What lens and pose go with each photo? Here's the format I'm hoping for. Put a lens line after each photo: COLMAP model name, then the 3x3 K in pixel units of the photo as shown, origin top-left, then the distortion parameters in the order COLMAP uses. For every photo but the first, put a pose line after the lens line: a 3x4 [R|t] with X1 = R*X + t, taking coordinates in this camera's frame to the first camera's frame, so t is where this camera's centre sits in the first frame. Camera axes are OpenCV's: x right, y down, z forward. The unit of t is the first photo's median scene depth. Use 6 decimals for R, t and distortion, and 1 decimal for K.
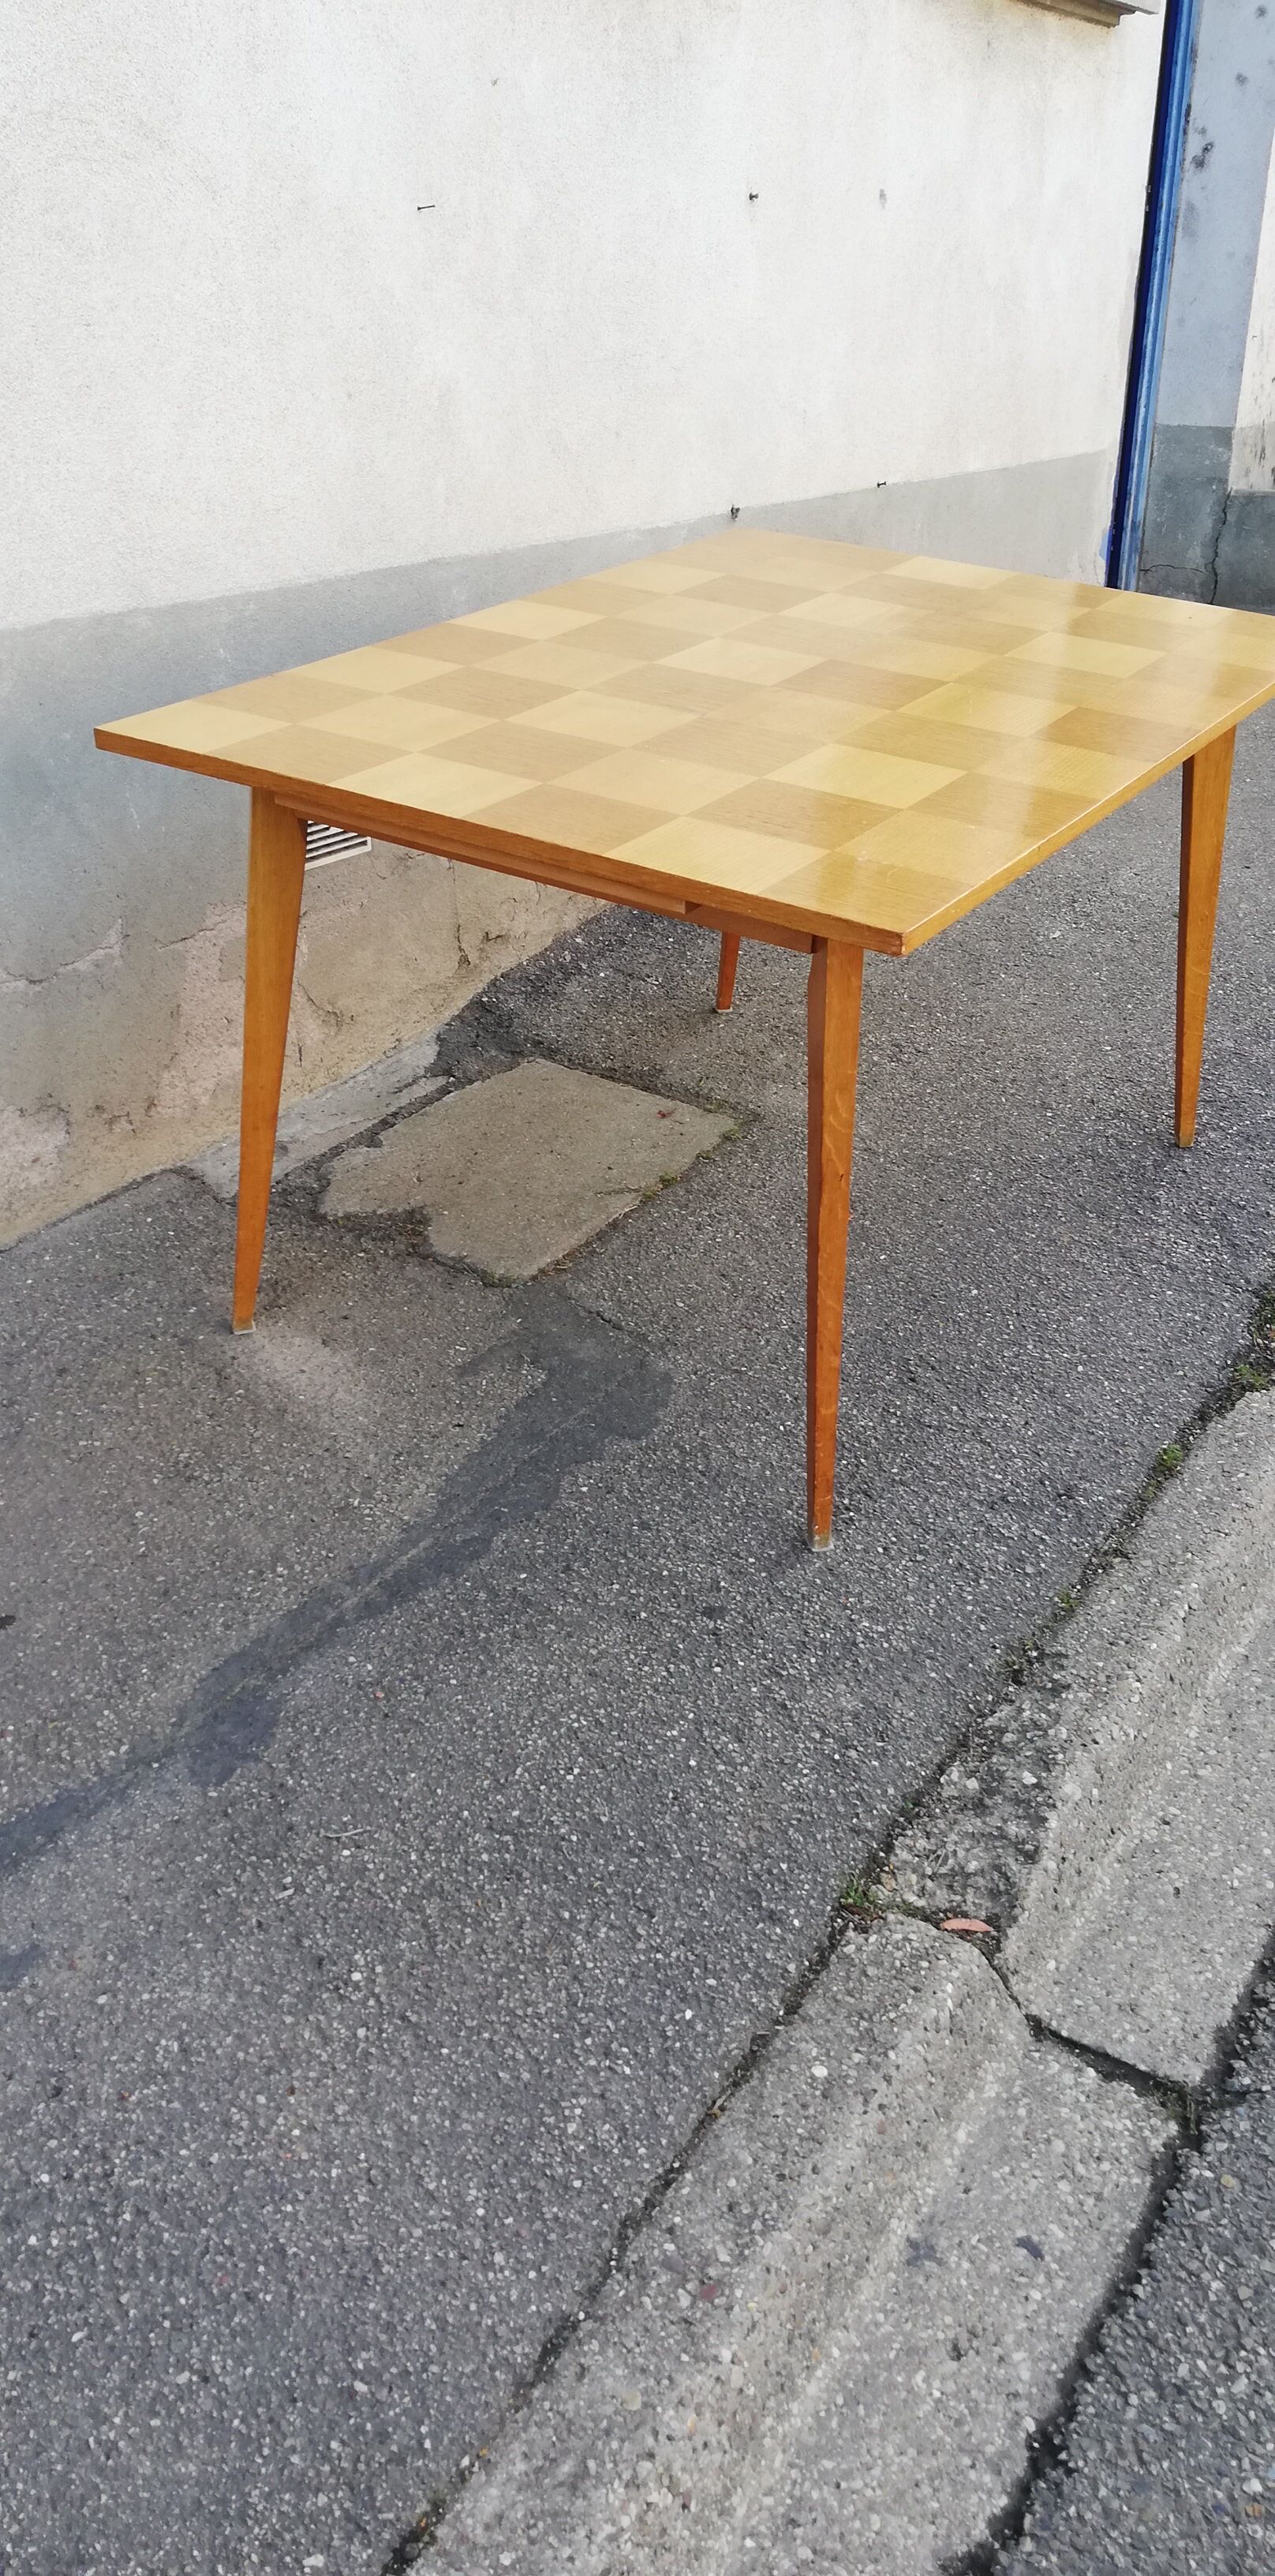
lens RADIAL K [[1940.1, 0, 635.3], [0, 1940.1, 1281.7], [0, 0, 1]] dist [0.080915, -0.108556]
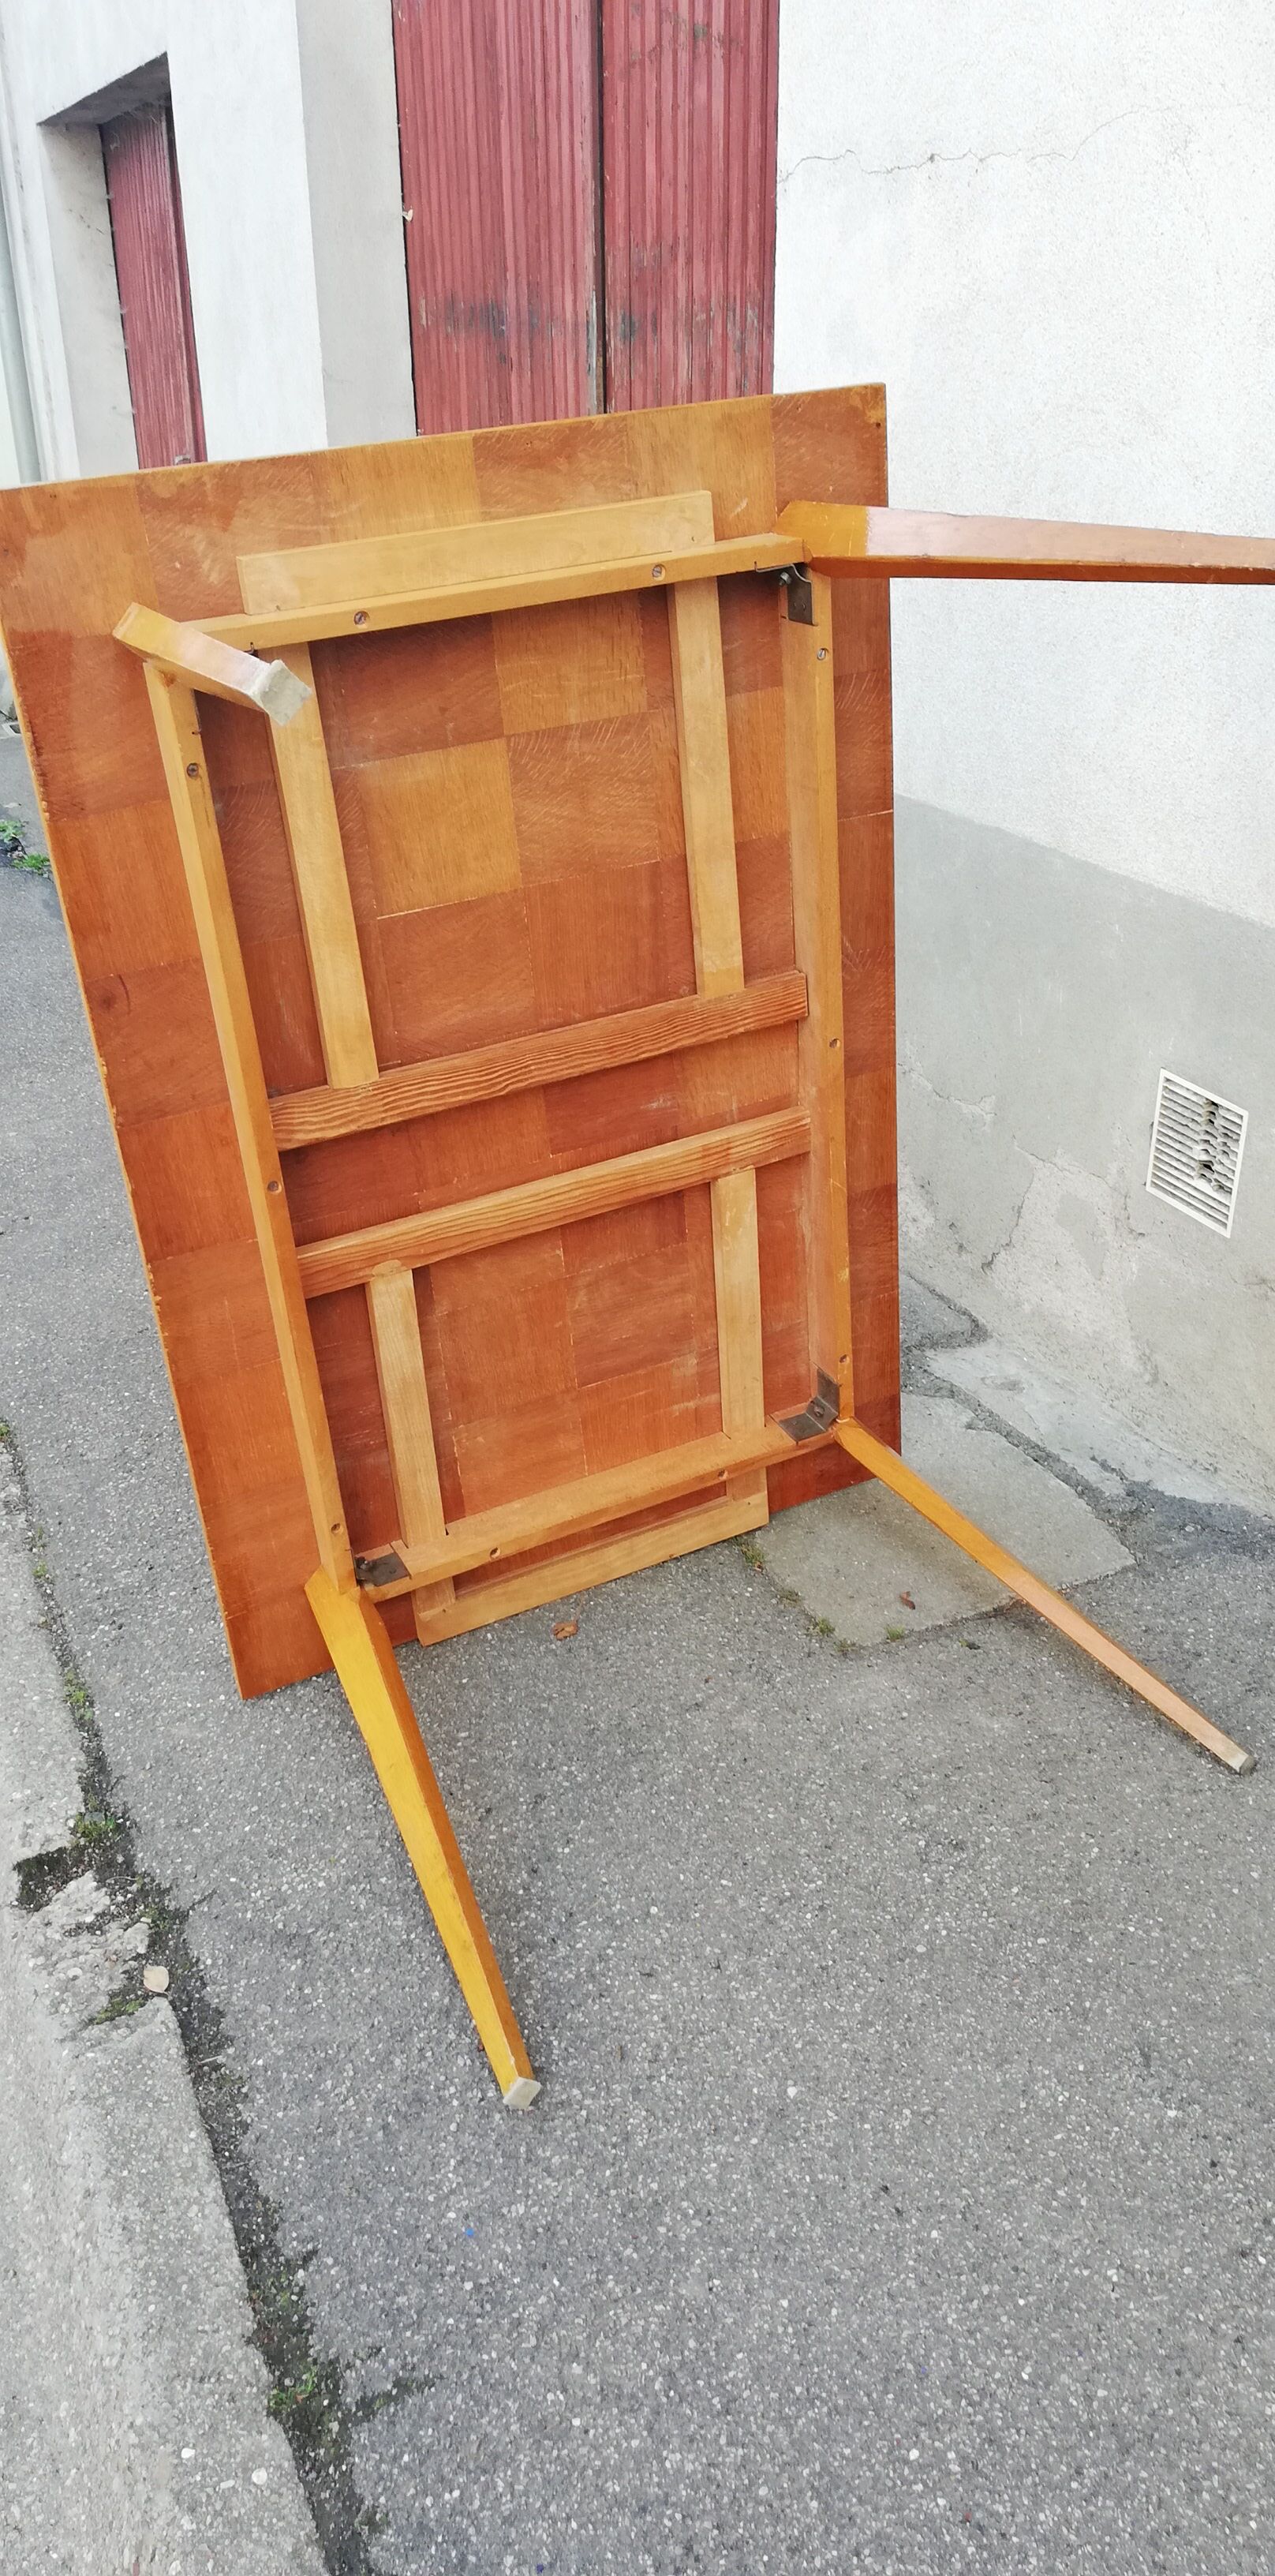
lens RADIAL K [[1920.1, 0, 646.3], [0, 1920.1, 1293.6], [0, 0, 1]] dist [0.071329, -0.105771]
pose [[-0.544270, 0.375375, -0.750243, 0.746778], [-0.366381, 0.698149, 0.615104, -0.748823], [0.754676, 0.609657, -0.242451, 1.255530]]
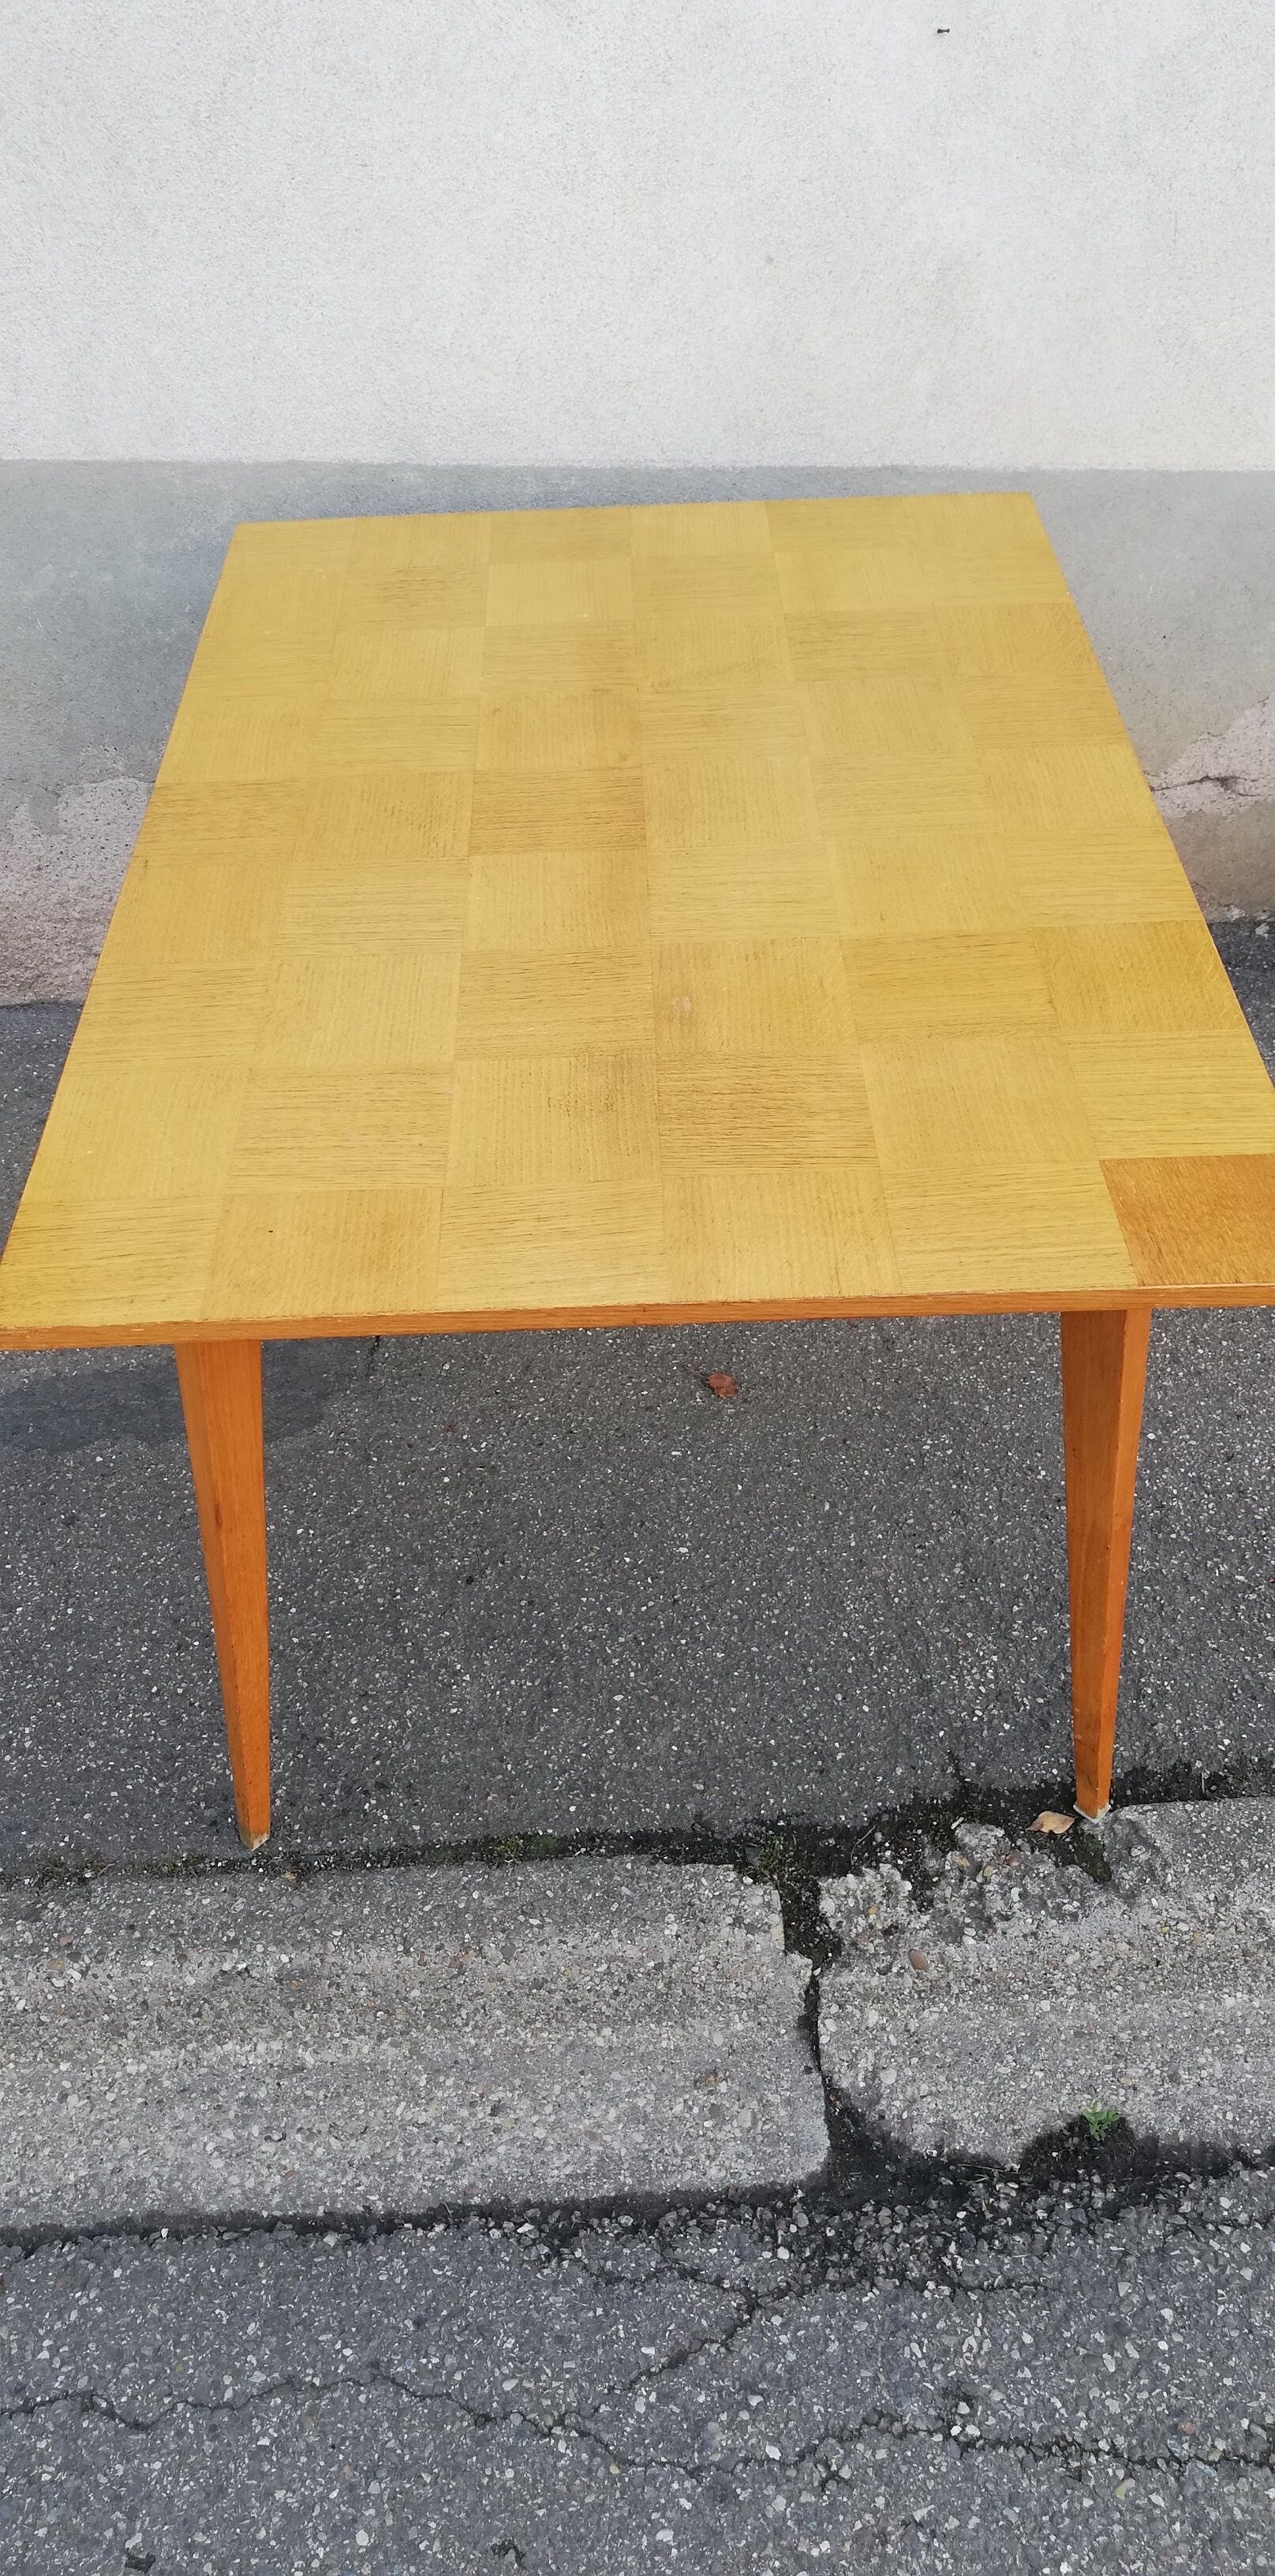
lens RADIAL K [[1932.1, 0, 638.1], [0, 1932.1, 1295.3], [0, 0, 1]] dist [0.033686, -0.052067]
pose [[0.581469, 0.512825, -0.631588, 0.646000], [-0.383530, 0.857429, 0.343104, -0.371541], [0.717494, 0.042729, 0.695252, 0.440275]]
